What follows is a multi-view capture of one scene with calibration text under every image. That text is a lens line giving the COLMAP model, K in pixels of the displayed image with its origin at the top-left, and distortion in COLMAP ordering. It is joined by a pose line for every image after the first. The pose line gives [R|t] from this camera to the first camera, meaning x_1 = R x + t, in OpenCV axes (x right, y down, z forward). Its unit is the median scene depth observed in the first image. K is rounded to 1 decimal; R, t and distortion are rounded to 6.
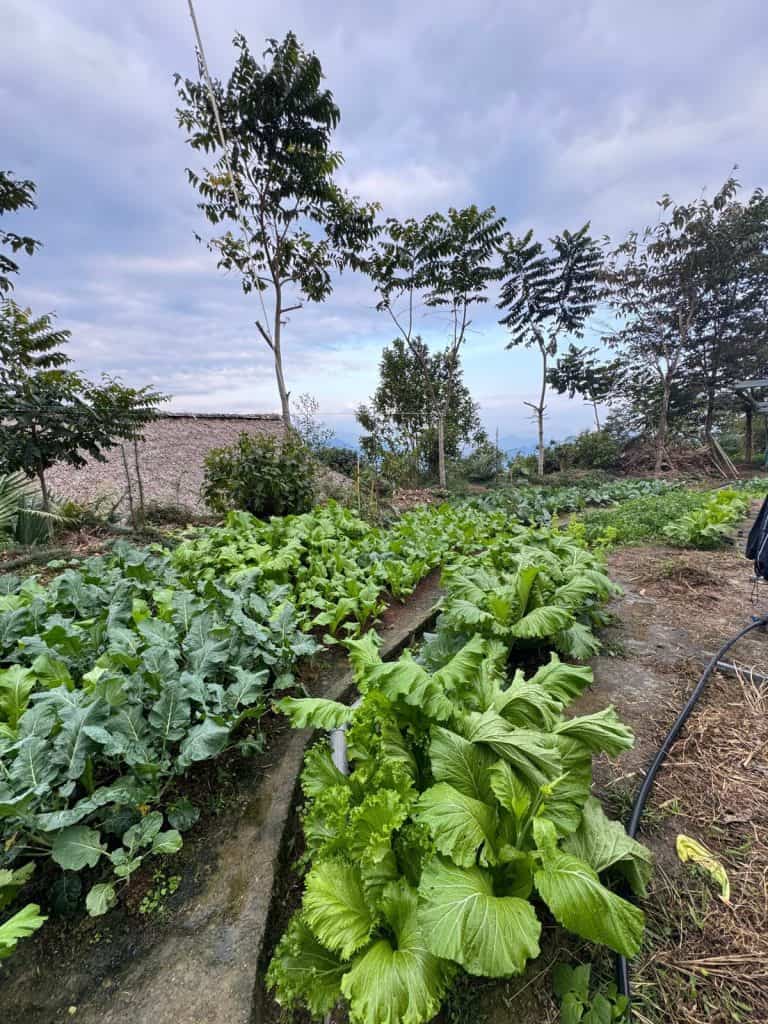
lens RADIAL K [[406.8, 0, 384.0], [0, 406.8, 512.0], [0, 0, 1]] dist [-0.001380, 0.000068]
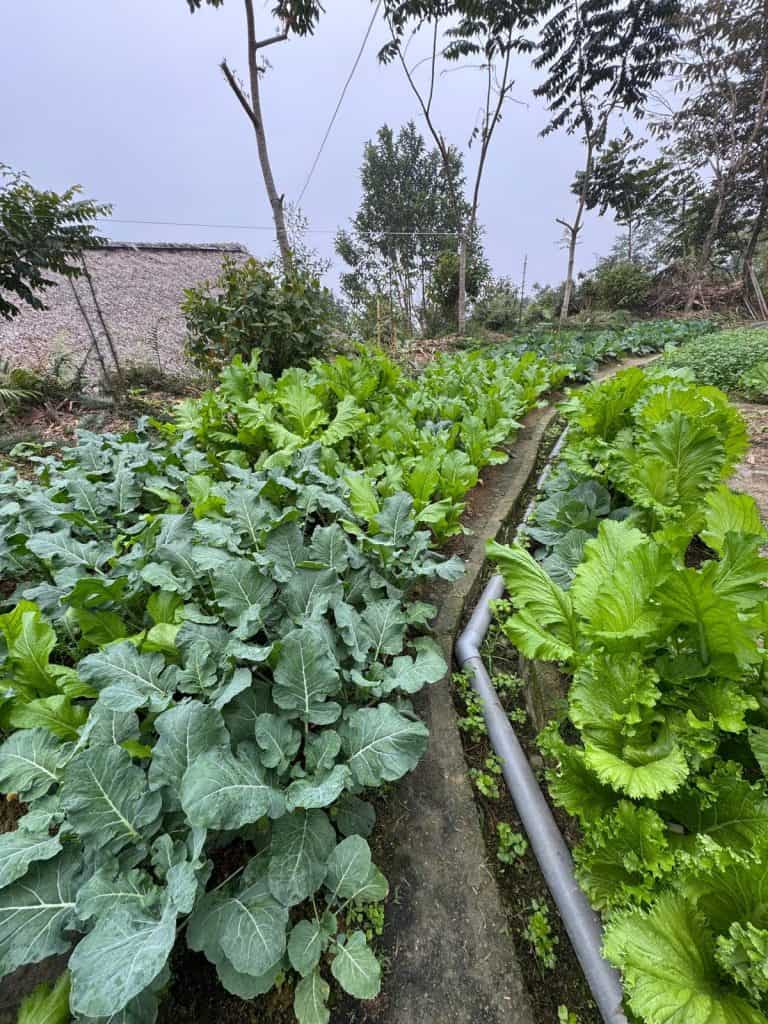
lens RADIAL K [[406.8, 0, 384.0], [0, 406.8, 512.0], [0, 0, 1]] dist [-0.001380, 0.000068]
pose [[0.997597, -0.045453, 0.052285, -0.060751], [0.025337, 0.941781, 0.335272, -0.002120], [-0.064480, -0.333142, 0.940669, 0.066663]]
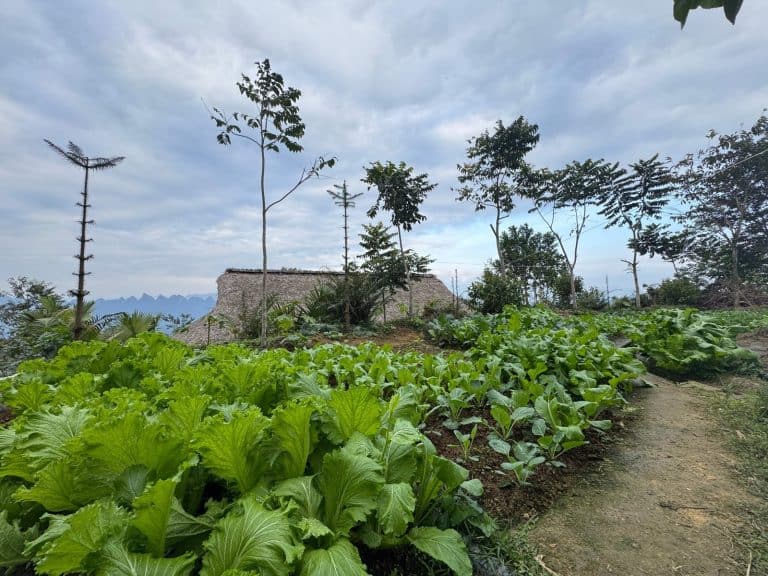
lens RADIAL K [[305.1, 0, 384.0], [0, 305.1, 288.0], [0, 0, 1]] dist [-0.001380, 0.000068]
pose [[0.966282, -0.007807, -0.257368, -0.220150], [-0.045162, 0.978907, -0.199253, 0.102198], [0.253495, 0.204158, 0.945547, -0.294700]]
